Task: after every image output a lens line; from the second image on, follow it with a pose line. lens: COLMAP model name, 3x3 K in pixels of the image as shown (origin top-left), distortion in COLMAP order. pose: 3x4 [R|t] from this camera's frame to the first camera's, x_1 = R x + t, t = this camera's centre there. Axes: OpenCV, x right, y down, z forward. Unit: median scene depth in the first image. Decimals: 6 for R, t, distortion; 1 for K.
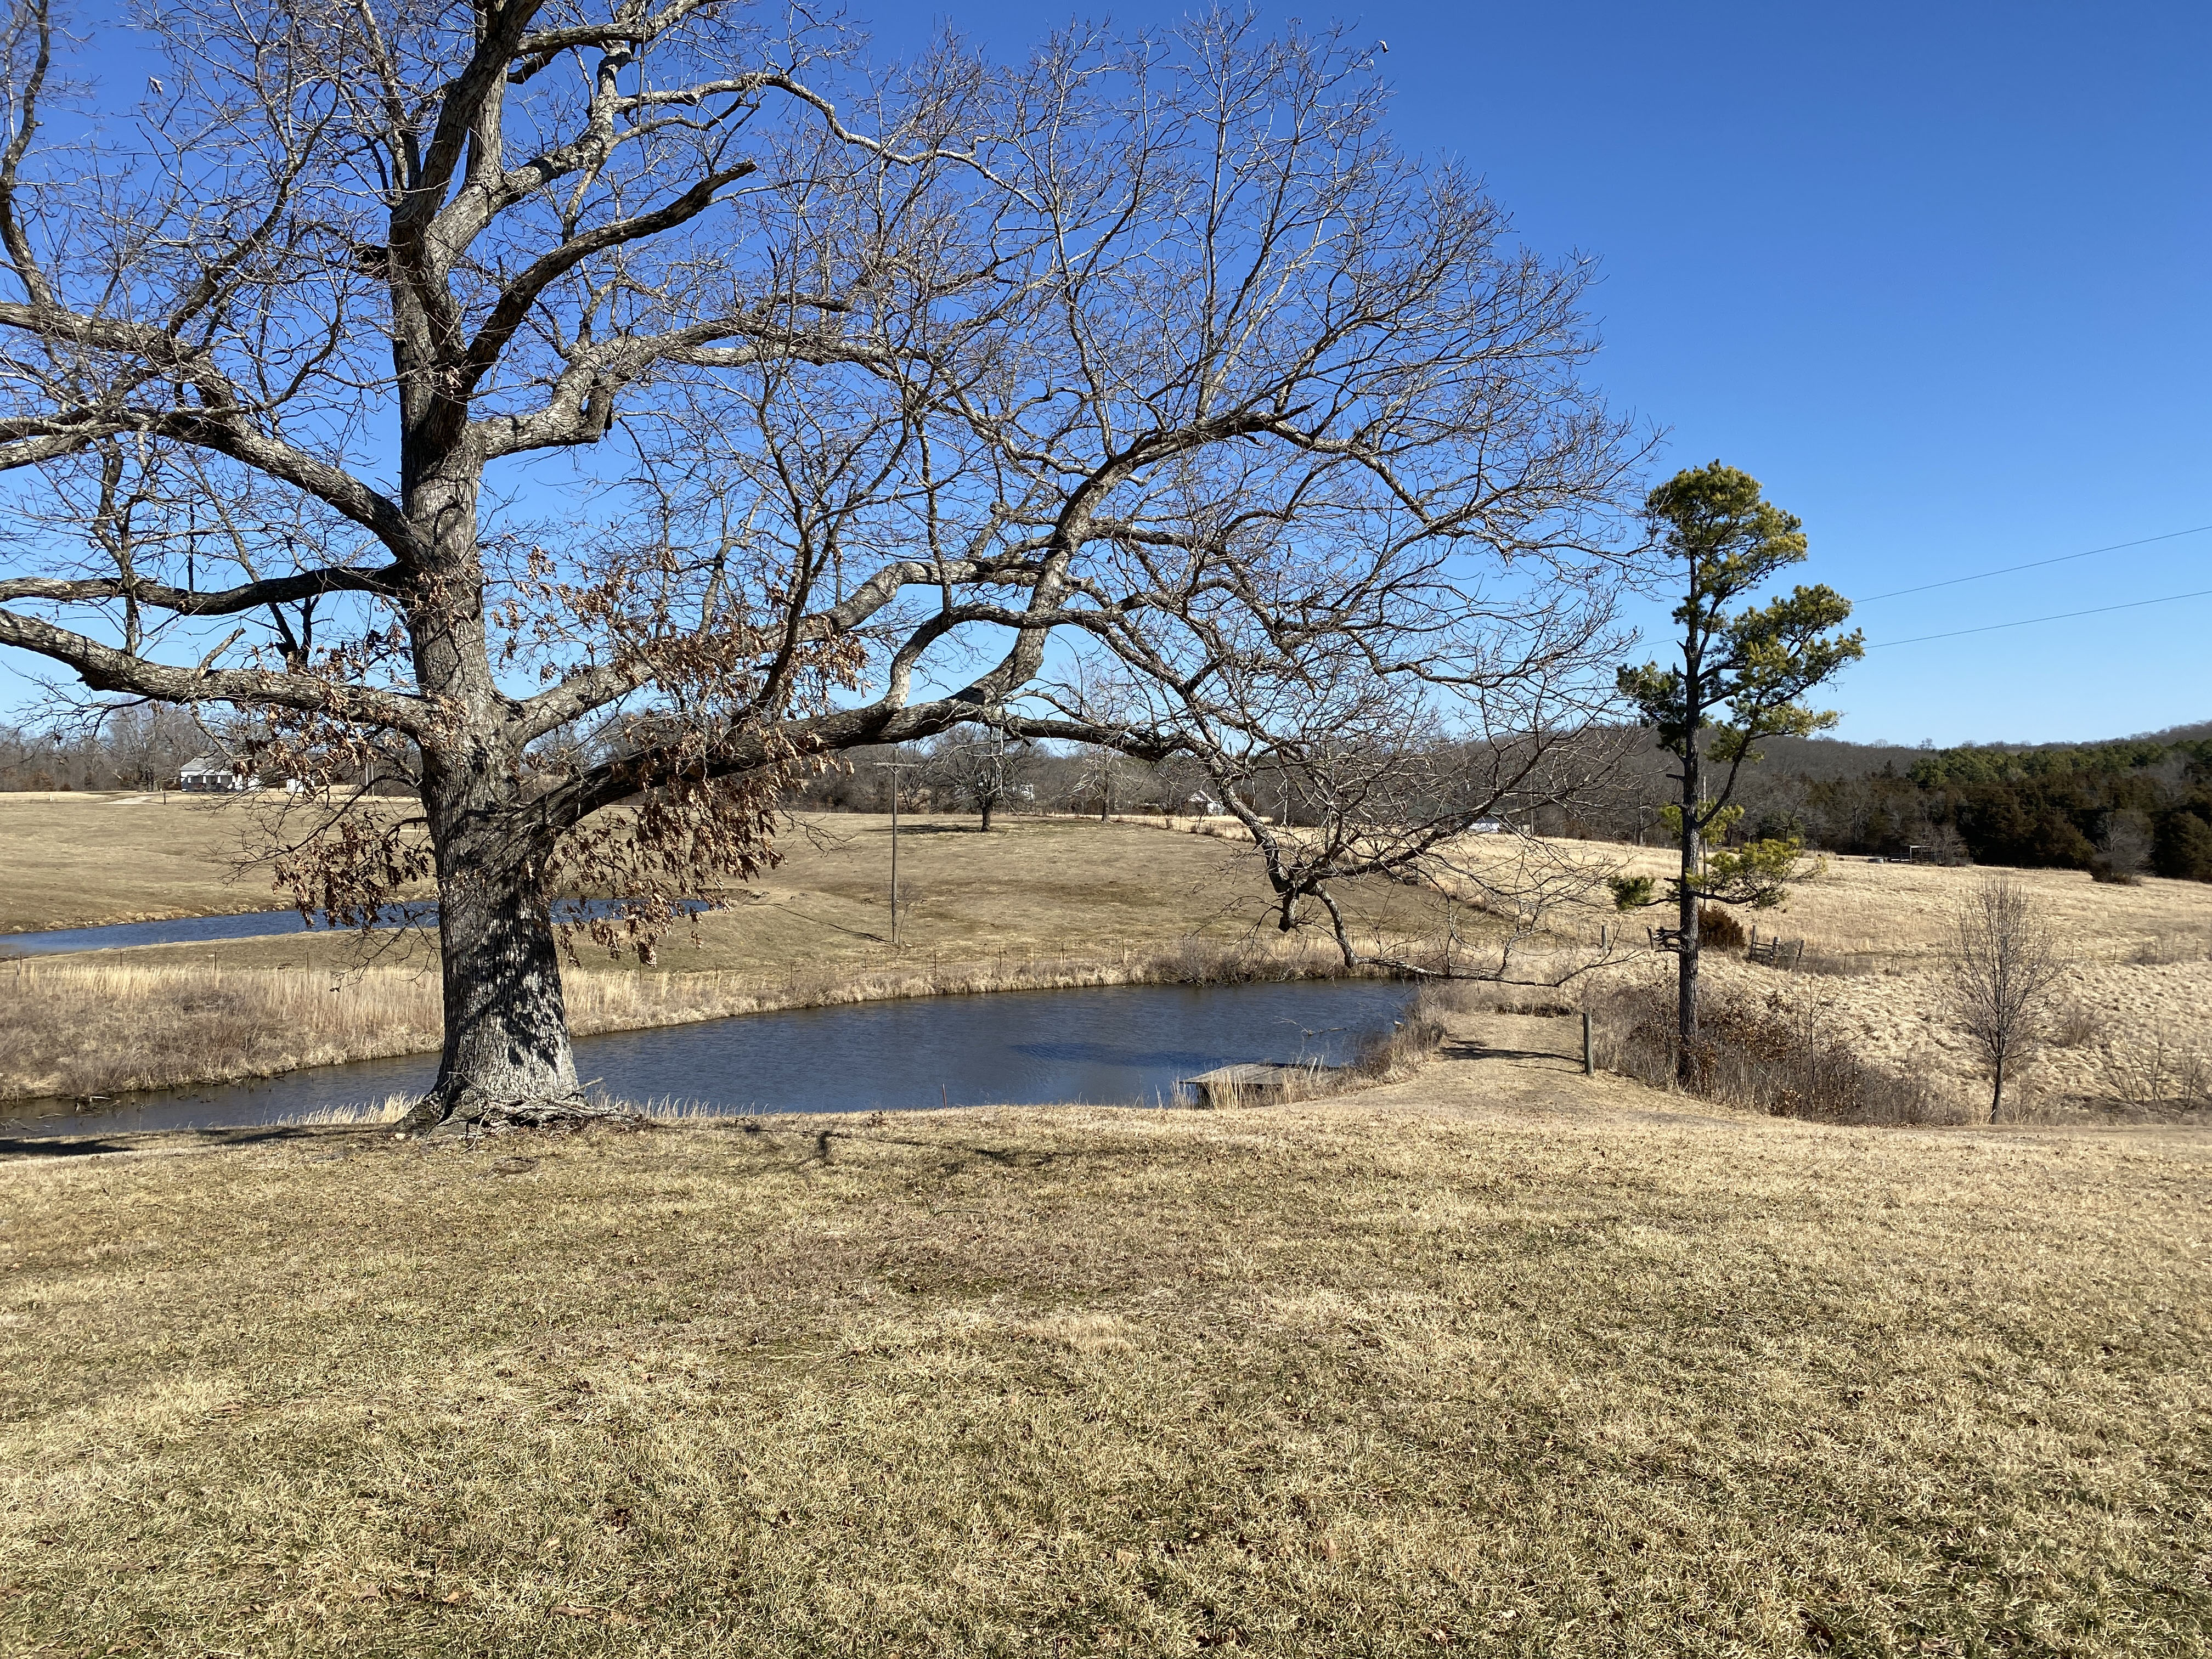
lens RADIAL K [[1704.5, 0, 1110.1], [0, 1704.5, 835.6], [0, 0, 1]] dist [0.038799, -0.016905]
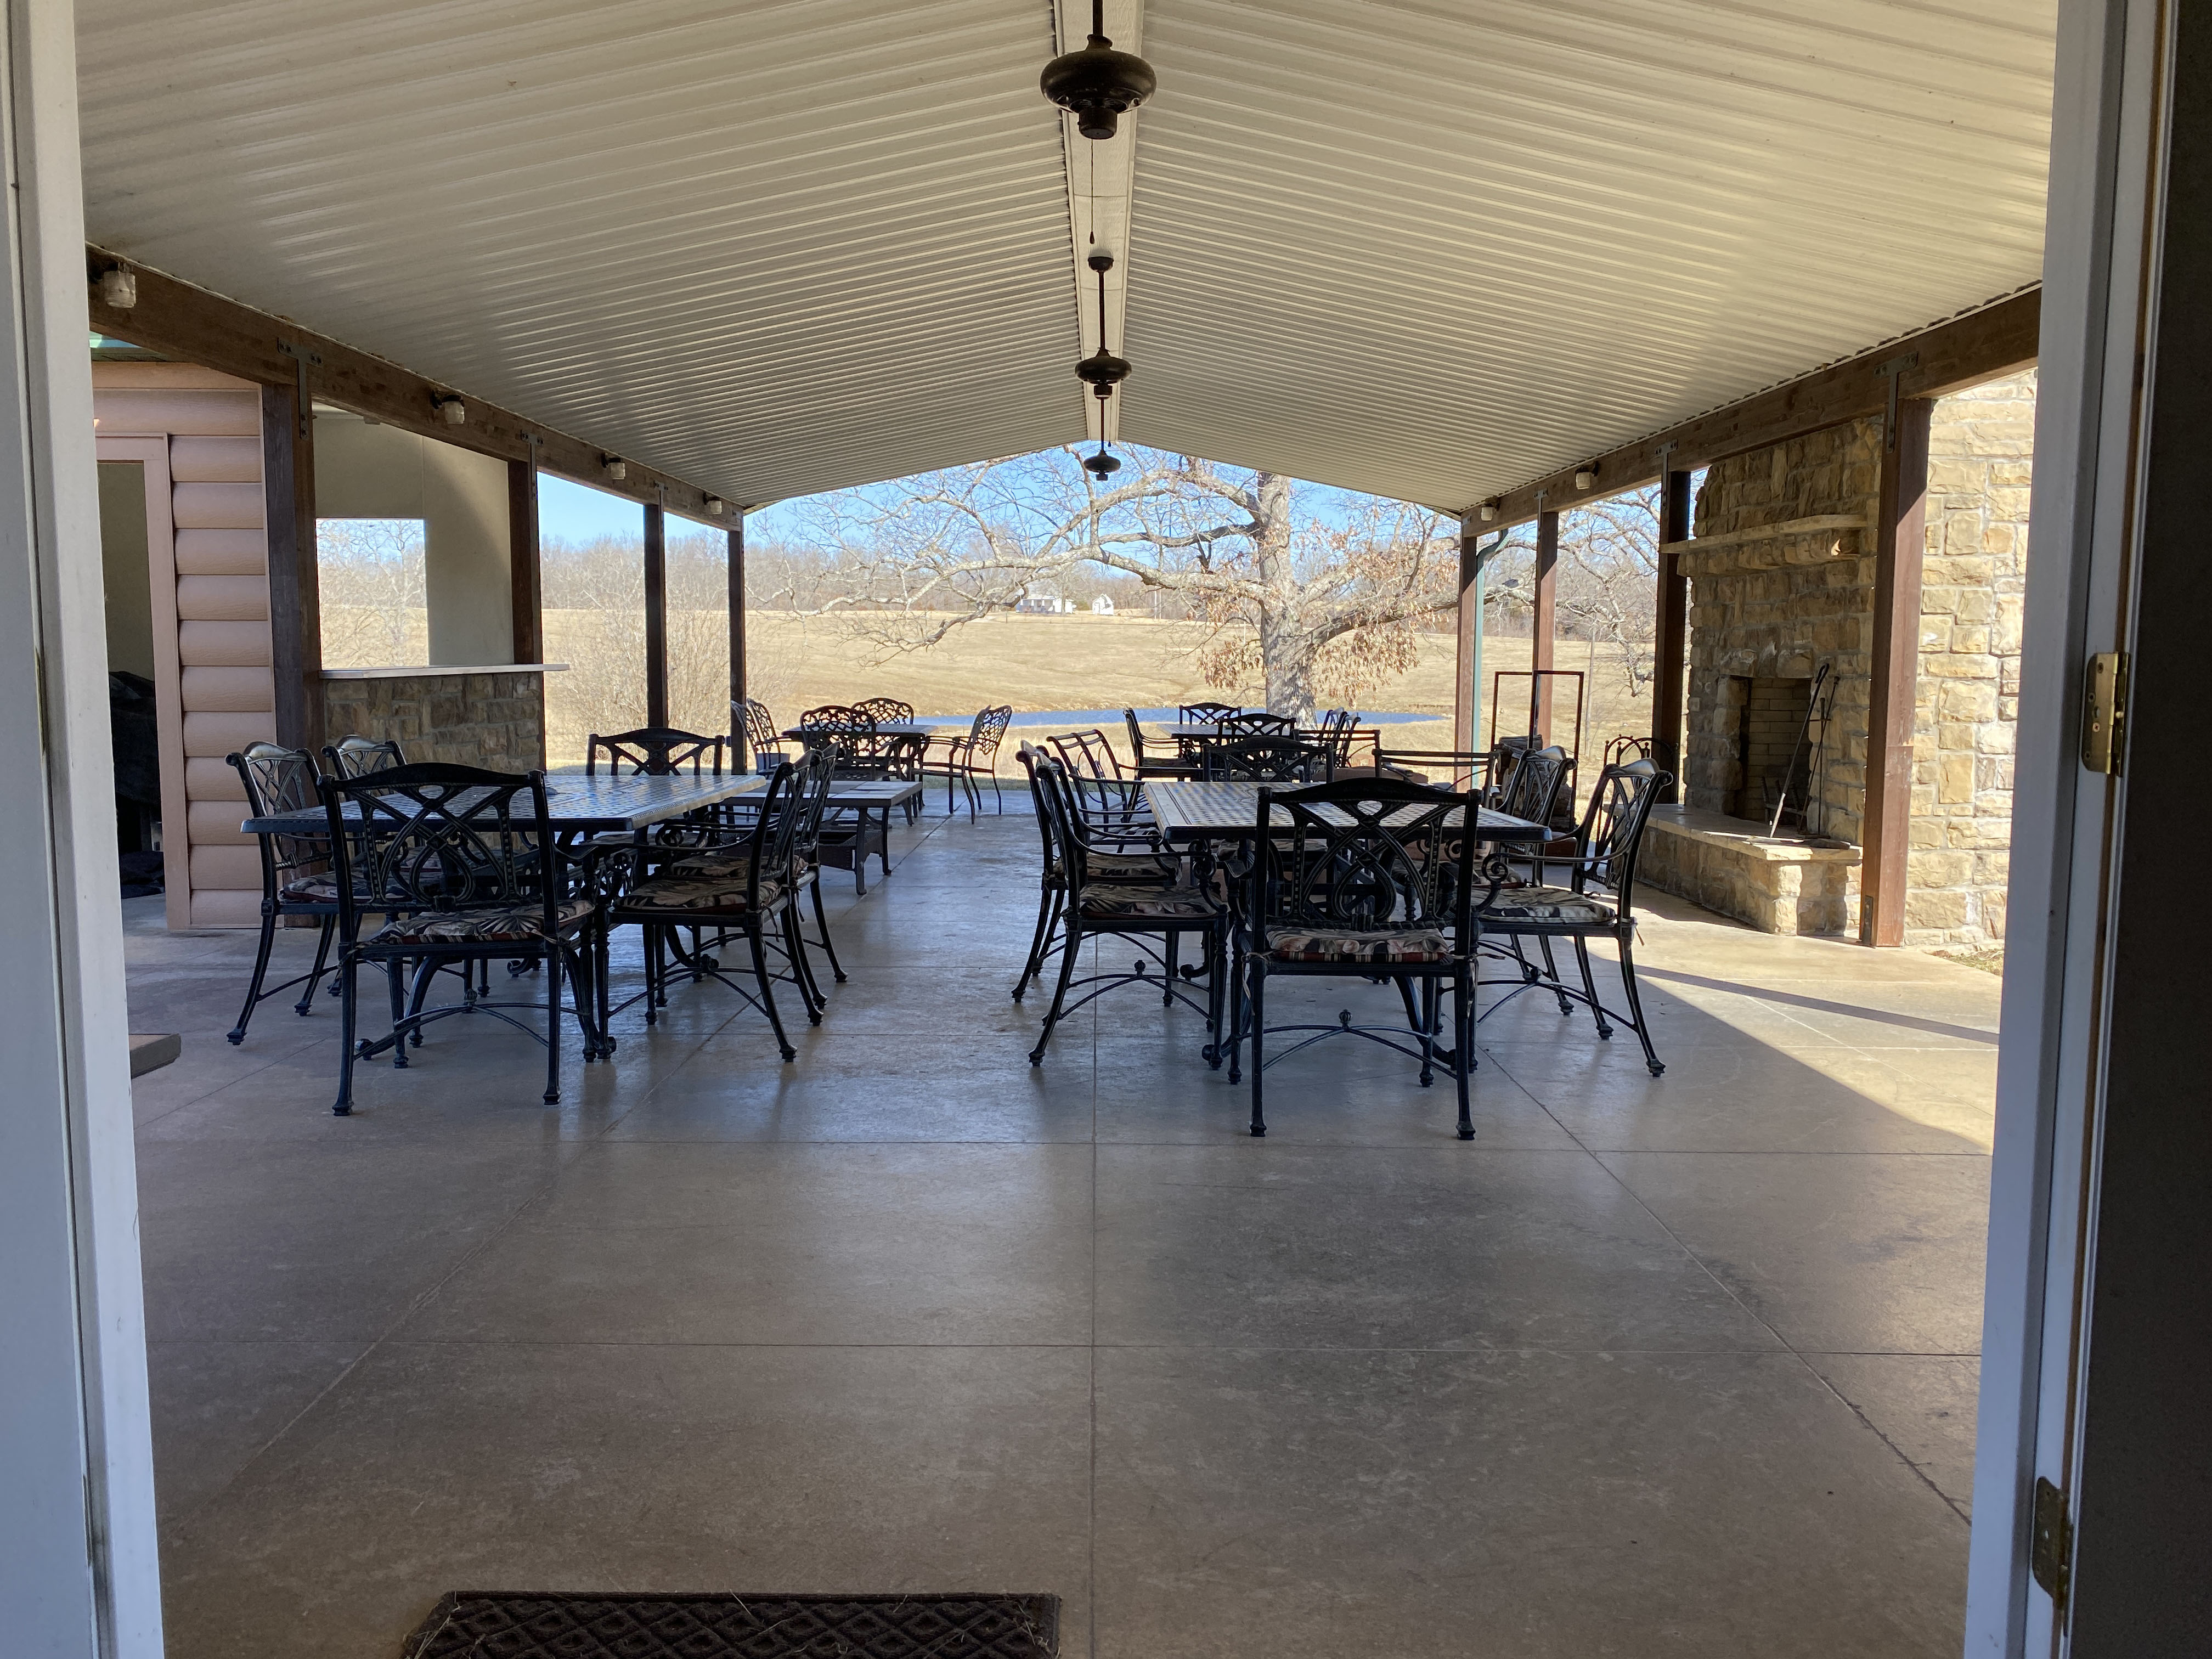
lens RADIAL K [[1704.5, 0, 1105.9], [0, 1704.5, 827.9], [0, 0, 1]] dist [0.038799, -0.016905]
pose [[0.907241, 0.071636, -0.414467, 0.336802], [-0.031848, 0.994261, 0.102135, 0.013227], [0.419405, -0.079461, 0.904315, -1.056004]]
